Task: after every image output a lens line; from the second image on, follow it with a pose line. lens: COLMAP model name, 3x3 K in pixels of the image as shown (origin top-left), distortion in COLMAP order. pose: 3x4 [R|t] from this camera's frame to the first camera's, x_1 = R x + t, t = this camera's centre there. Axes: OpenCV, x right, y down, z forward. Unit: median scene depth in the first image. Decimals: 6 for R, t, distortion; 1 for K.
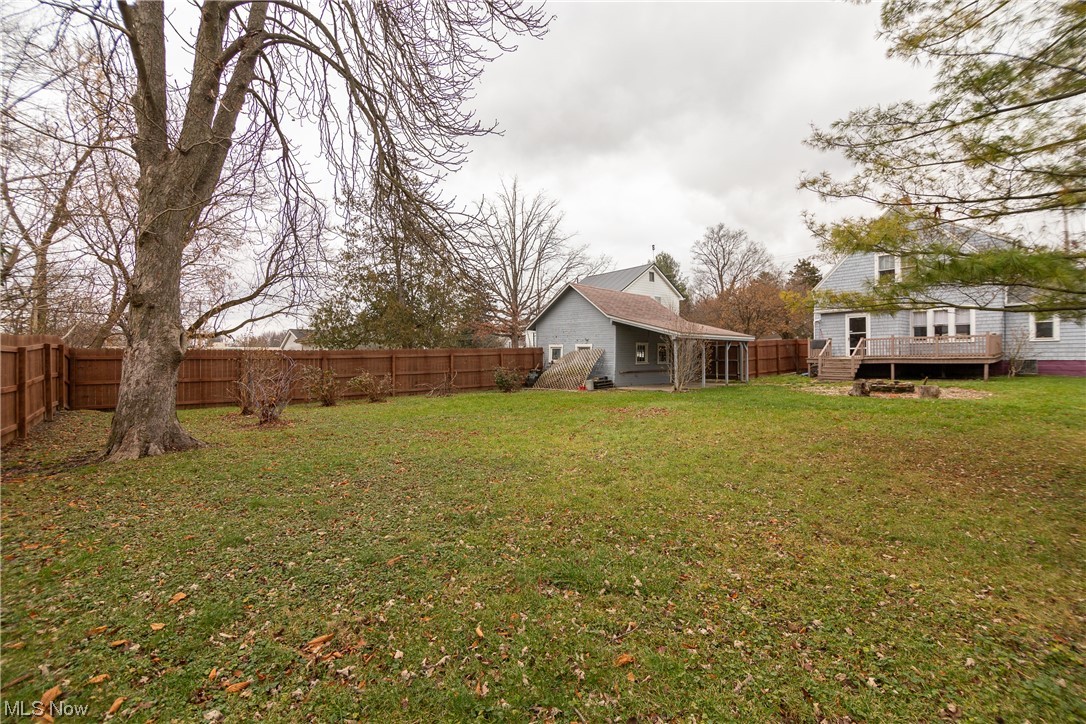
lens RADIAL K [[490.4, 0, 543.0], [0, 490.4, 362.0], [0, 0, 1]] dist [-0.001402, 0.000059]
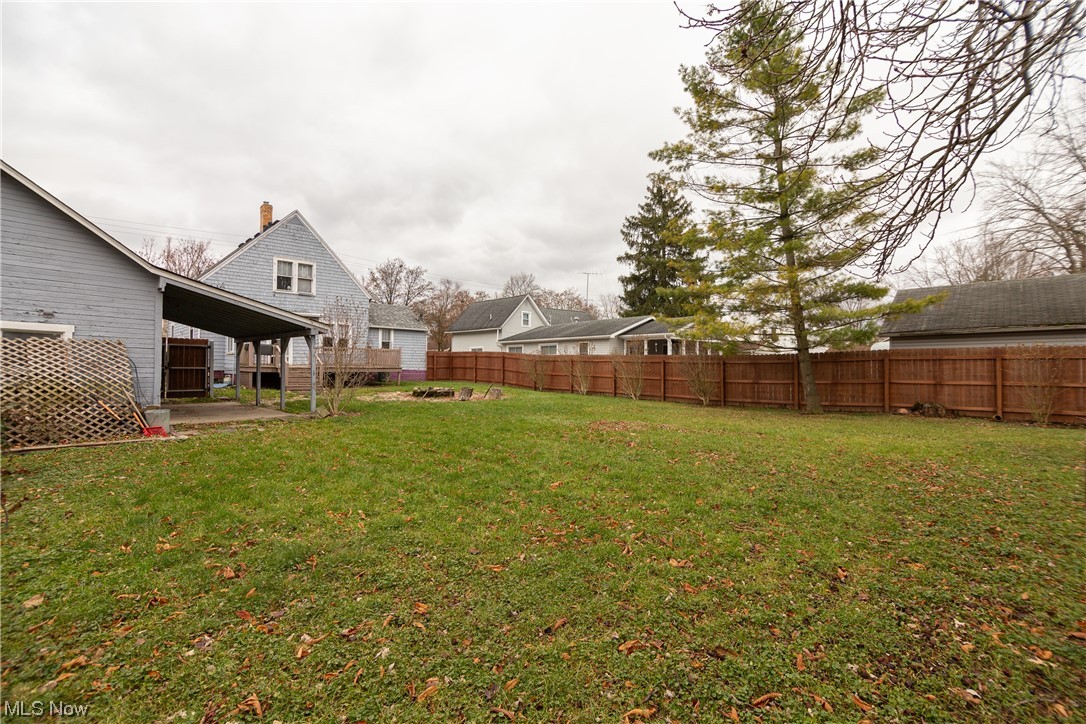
lens RADIAL K [[490.4, 0, 543.0], [0, 490.4, 362.0], [0, 0, 1]] dist [-0.001402, 0.000059]
pose [[-0.076505, 0.019648, 0.996876, -0.332837], [0.000615, 0.999807, -0.019658, 0.002067], [-0.997069, -0.000891, -0.076502, 0.613863]]
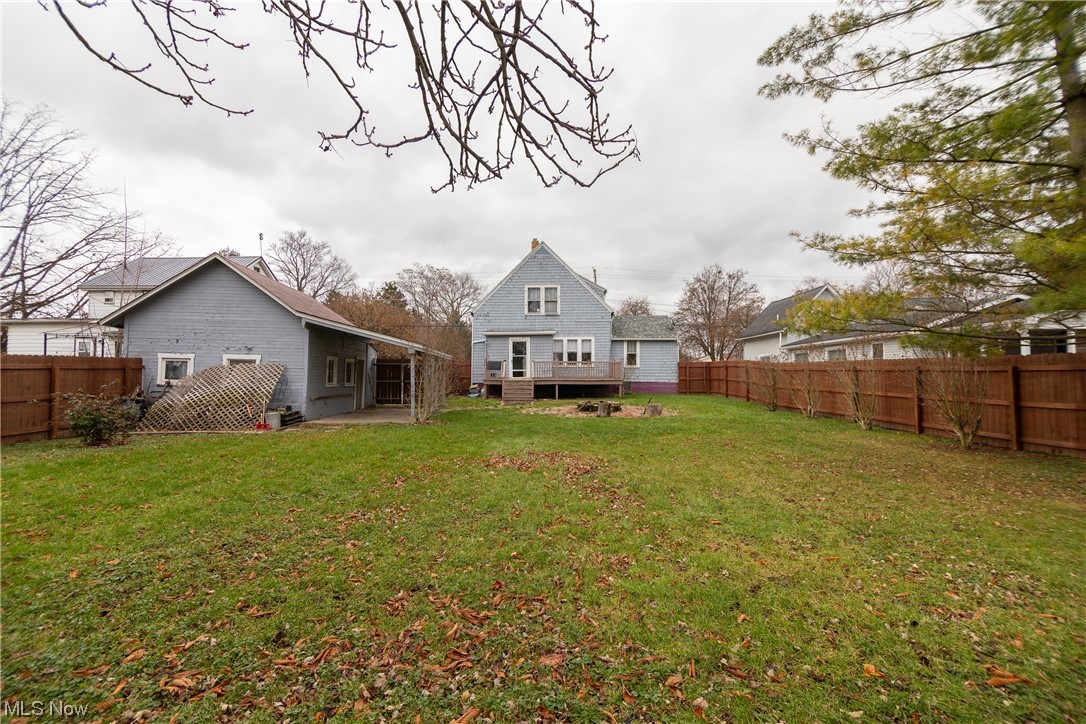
lens RADIAL K [[490.4, 0, 543.0], [0, 490.4, 362.0], [0, 0, 1]] dist [-0.001402, 0.000059]
pose [[0.640973, 0.032350, 0.766881, -0.148266], [0.000304, 0.999101, -0.042400, -0.001161], [-0.767563, 0.027410, 0.640387, 0.299285]]
